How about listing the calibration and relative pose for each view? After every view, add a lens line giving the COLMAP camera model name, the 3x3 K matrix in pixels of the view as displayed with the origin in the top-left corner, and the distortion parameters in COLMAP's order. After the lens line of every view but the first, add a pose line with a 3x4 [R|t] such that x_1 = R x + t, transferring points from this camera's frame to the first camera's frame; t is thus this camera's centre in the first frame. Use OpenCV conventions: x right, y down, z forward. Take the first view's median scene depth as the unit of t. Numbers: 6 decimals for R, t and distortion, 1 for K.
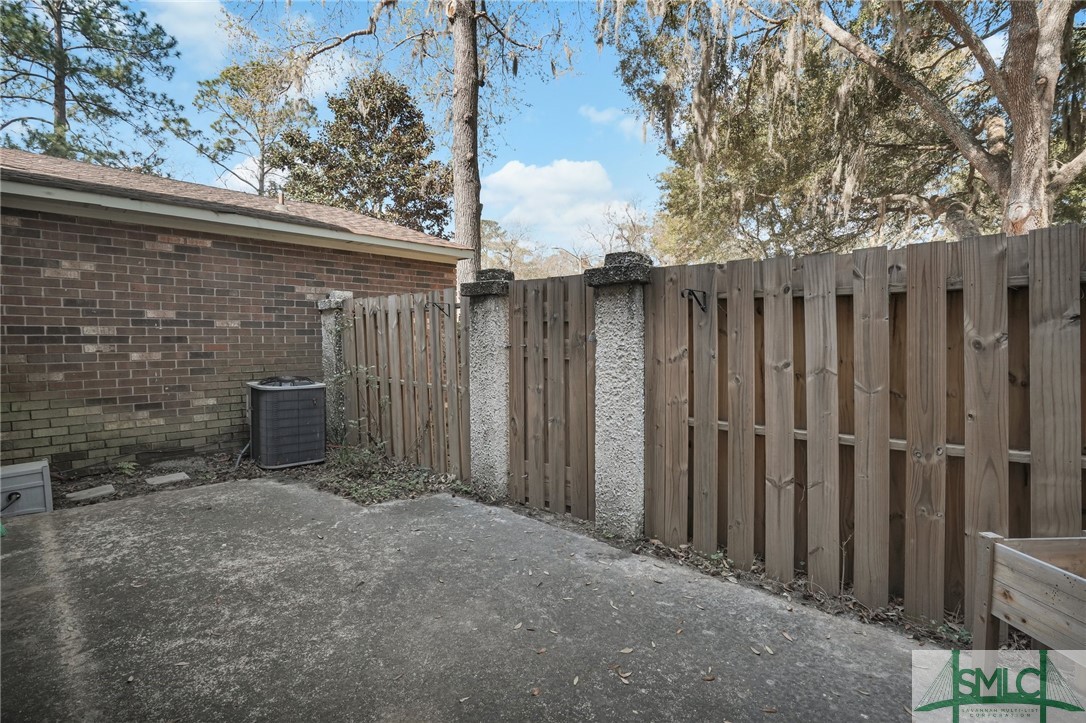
lens RADIAL K [[508.8, 0, 543.0], [0, 508.8, 366.2], [0, 0, 1]] dist [-0.055125, 0.019551]
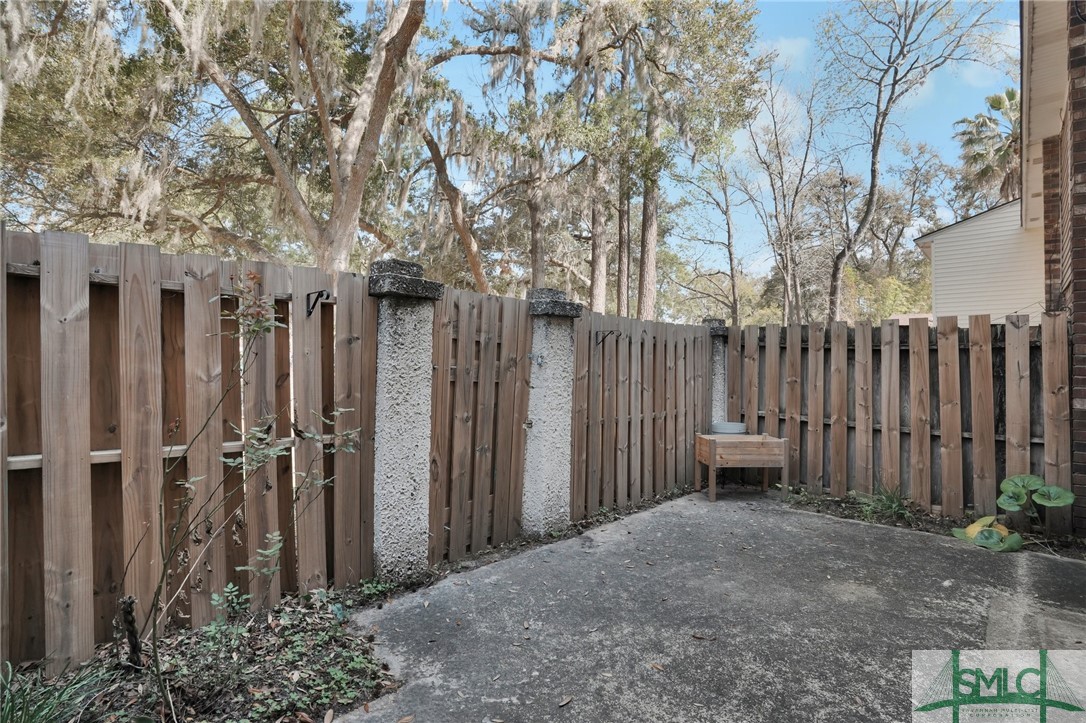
lens RADIAL K [[510.5, 0, 536.2], [0, 510.5, 348.1], [0, 0, 1]] dist [-0.055341, 0.018505]
pose [[0.029600, 0.033148, 0.999012, -0.795045], [0.028431, 0.999018, -0.033991, -0.036833], [-0.999157, 0.029409, 0.028628, 0.773376]]
